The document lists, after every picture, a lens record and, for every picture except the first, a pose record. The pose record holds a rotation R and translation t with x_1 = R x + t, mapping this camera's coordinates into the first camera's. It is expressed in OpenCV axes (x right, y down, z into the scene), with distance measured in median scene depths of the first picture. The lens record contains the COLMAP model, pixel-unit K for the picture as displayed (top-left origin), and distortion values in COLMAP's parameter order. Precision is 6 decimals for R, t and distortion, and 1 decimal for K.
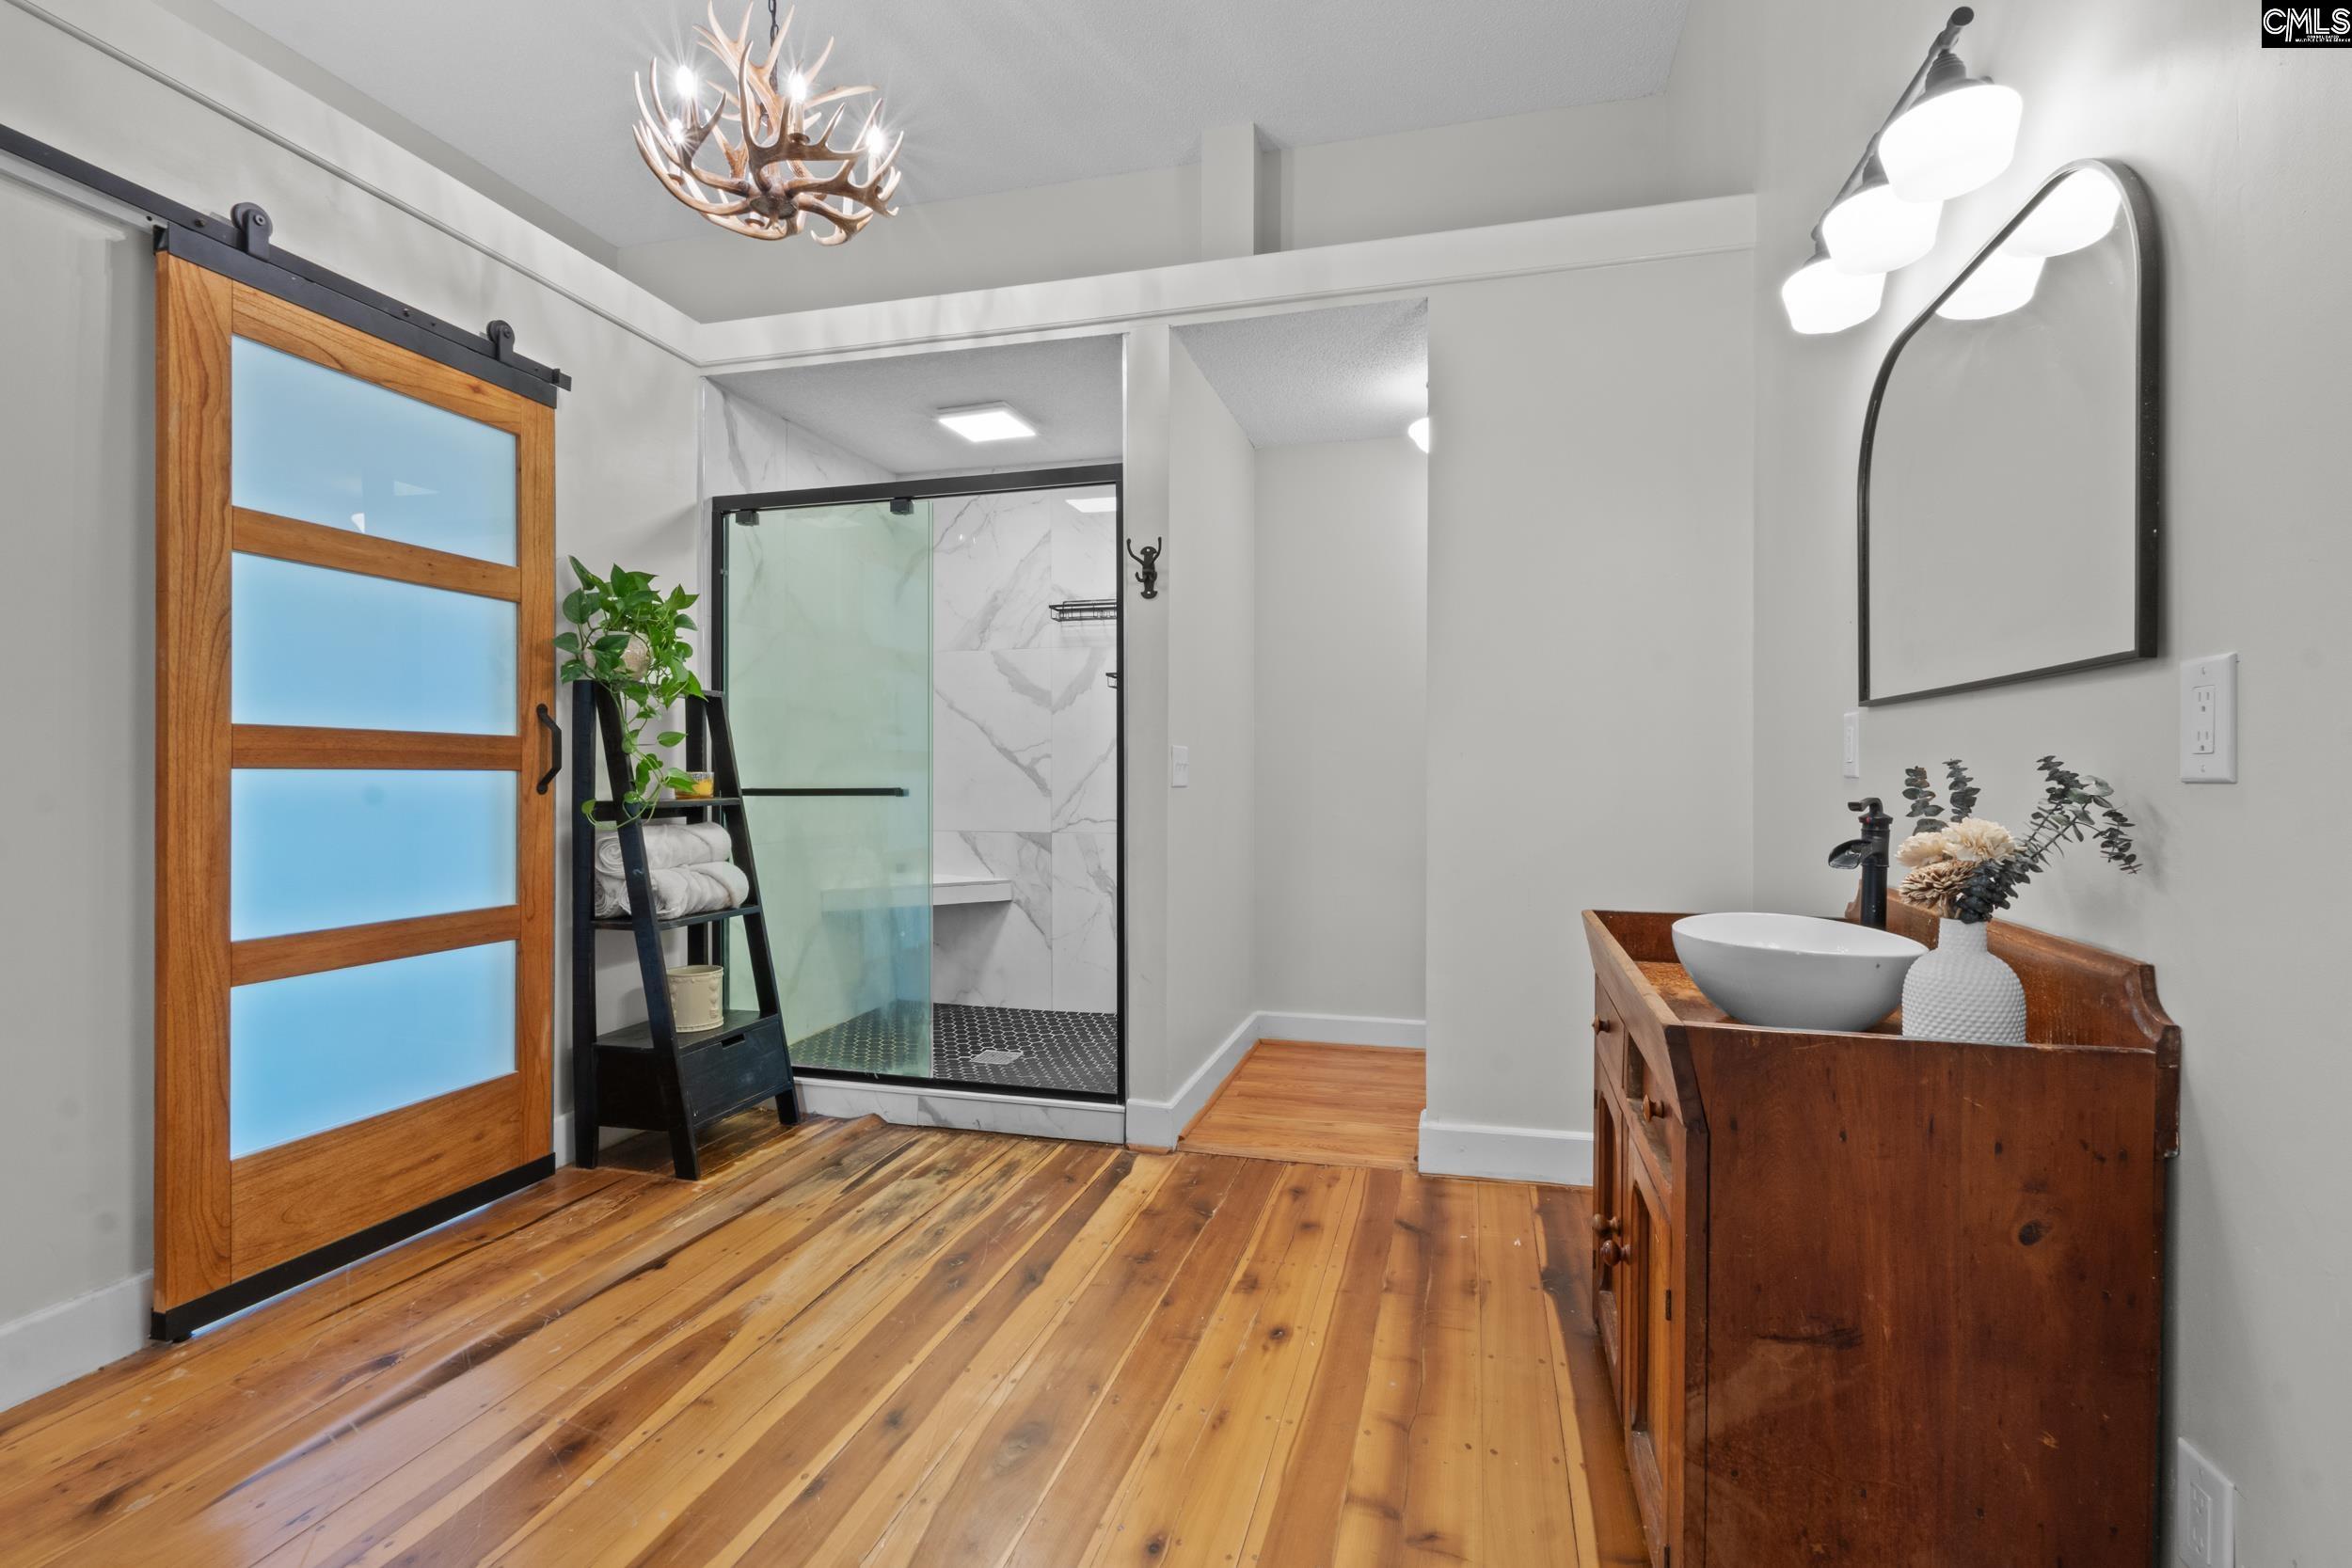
lens RADIAL K [[1077.1, 0, 1176.0], [0, 1077.1, 784.0], [0, 0, 1]] dist [-0.010523, 0.000137]
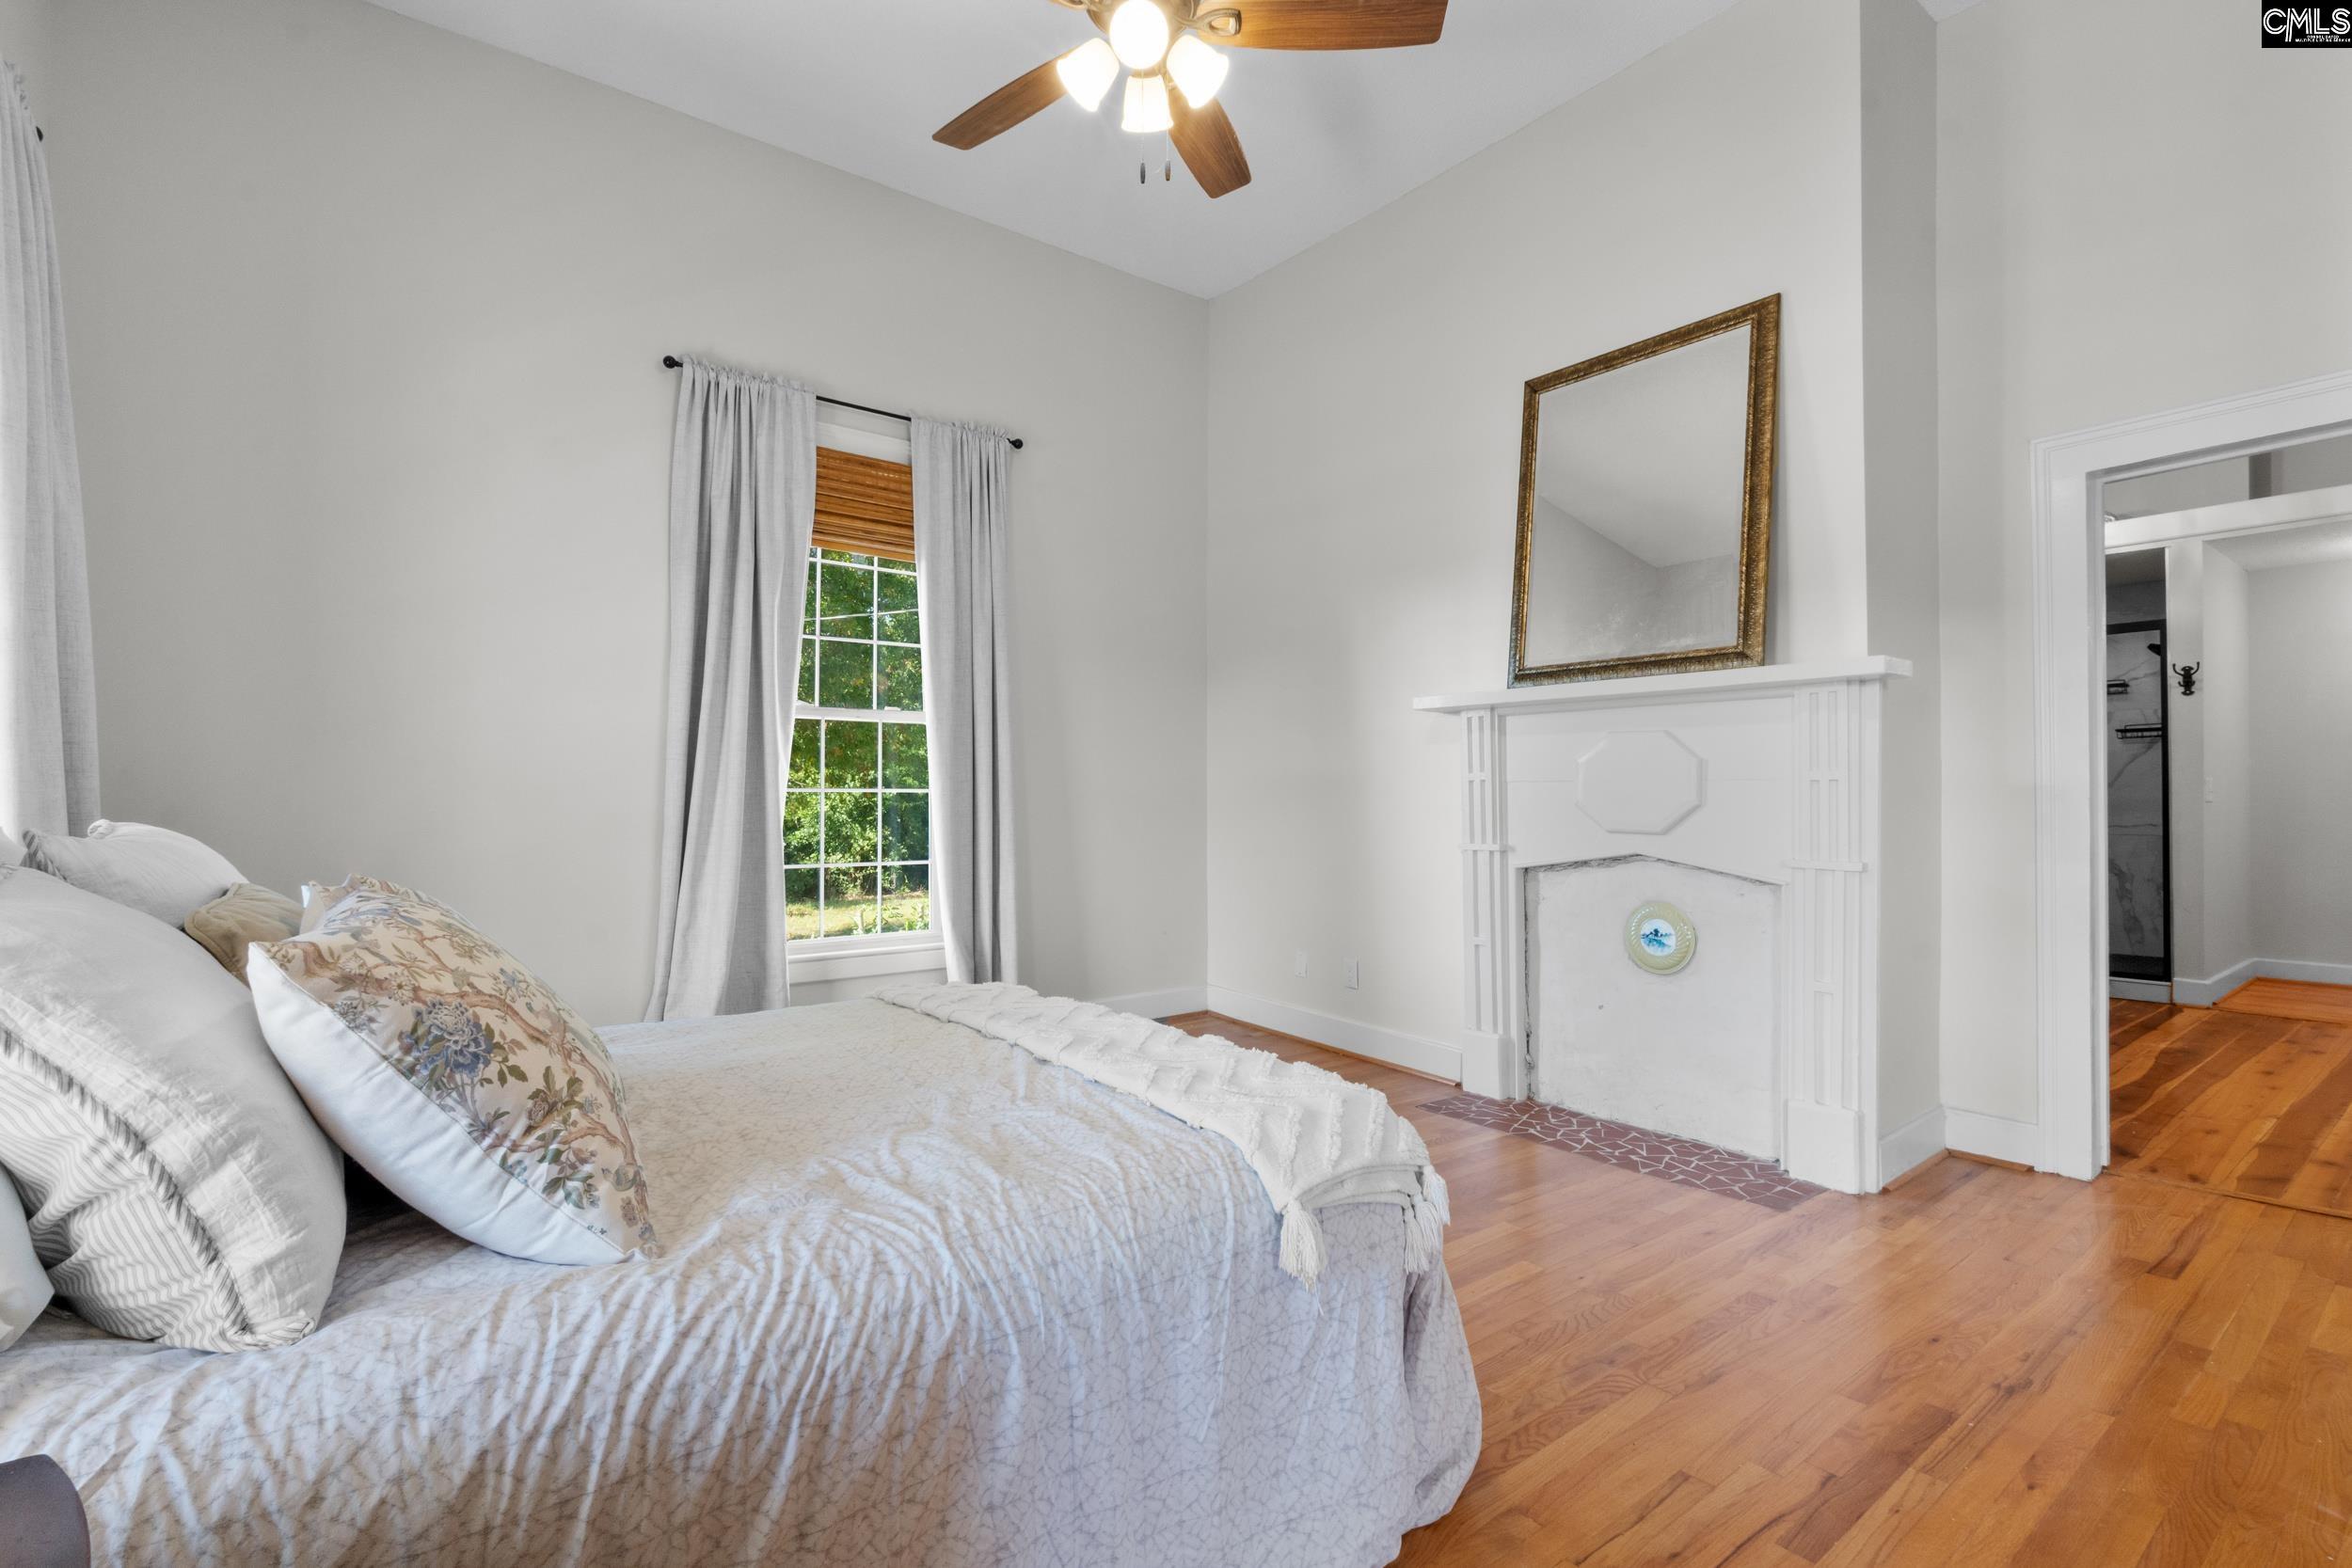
lens RADIAL K [[1084.6, 0, 1179.3], [0, 1084.6, 781.5], [0, 0, 1]] dist [-0.004987, -0.000322]
pose [[0.798776, -0.002631, -0.601623, -0.280738], [-0.005277, 0.999921, -0.011379, -0.002016], [0.601606, 0.012264, 0.798699, -1.405653]]
